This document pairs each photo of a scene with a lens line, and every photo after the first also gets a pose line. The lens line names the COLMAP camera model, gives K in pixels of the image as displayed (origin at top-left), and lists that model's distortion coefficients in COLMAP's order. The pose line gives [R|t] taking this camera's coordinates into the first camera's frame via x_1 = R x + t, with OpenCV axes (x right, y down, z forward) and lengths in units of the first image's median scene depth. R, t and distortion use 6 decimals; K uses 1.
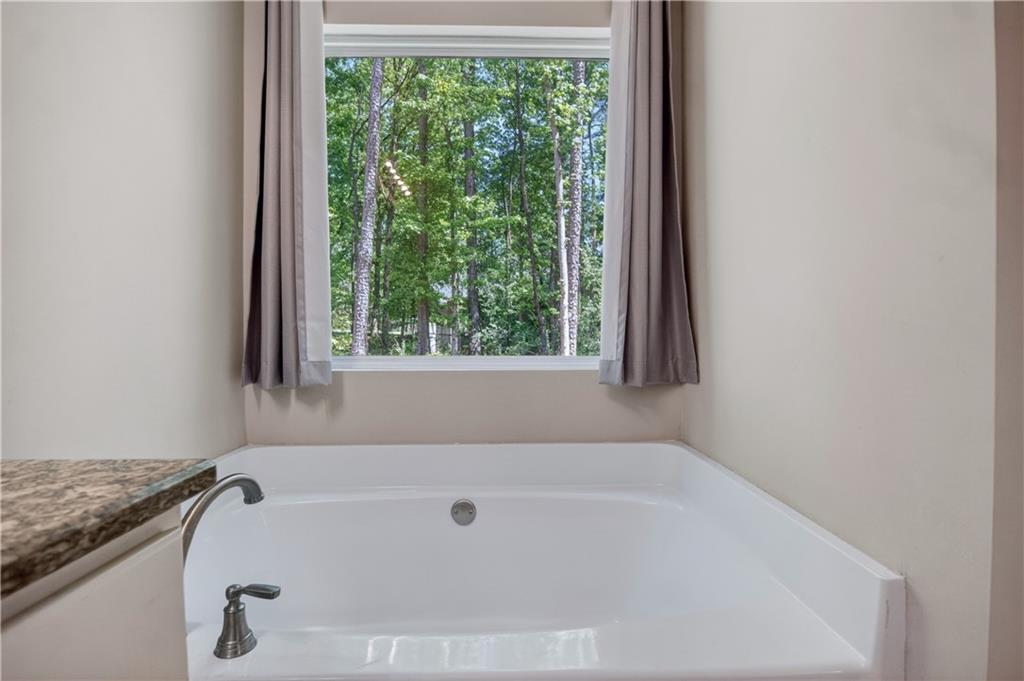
lens RADIAL K [[519.2, 0, 511.8], [0, 519.2, 336.8], [0, 0, 1]] dist [0.002057, 0.000303]
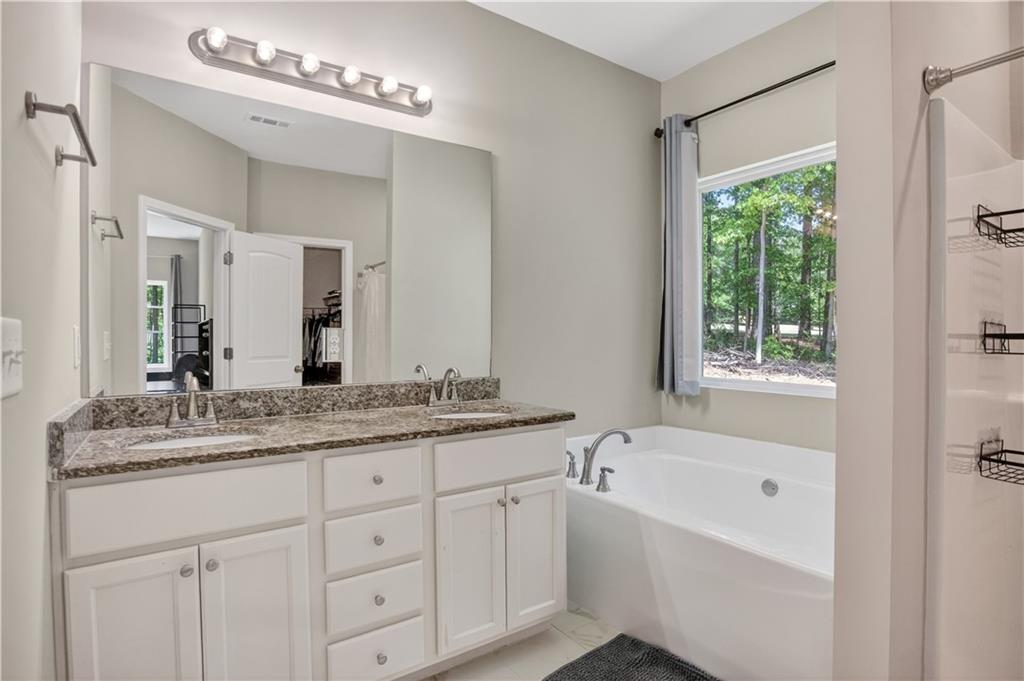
lens RADIAL K [[519.2, 0, 510.9], [0, 519.2, 341.5], [0, 0, 1]] dist [0.002057, 0.000303]
pose [[0.550811, 0.002817, -0.834625, 0.745222], [-0.002896, 0.999995, 0.001464, -0.083823], [0.834625, 0.001611, 0.550816, -0.448309]]
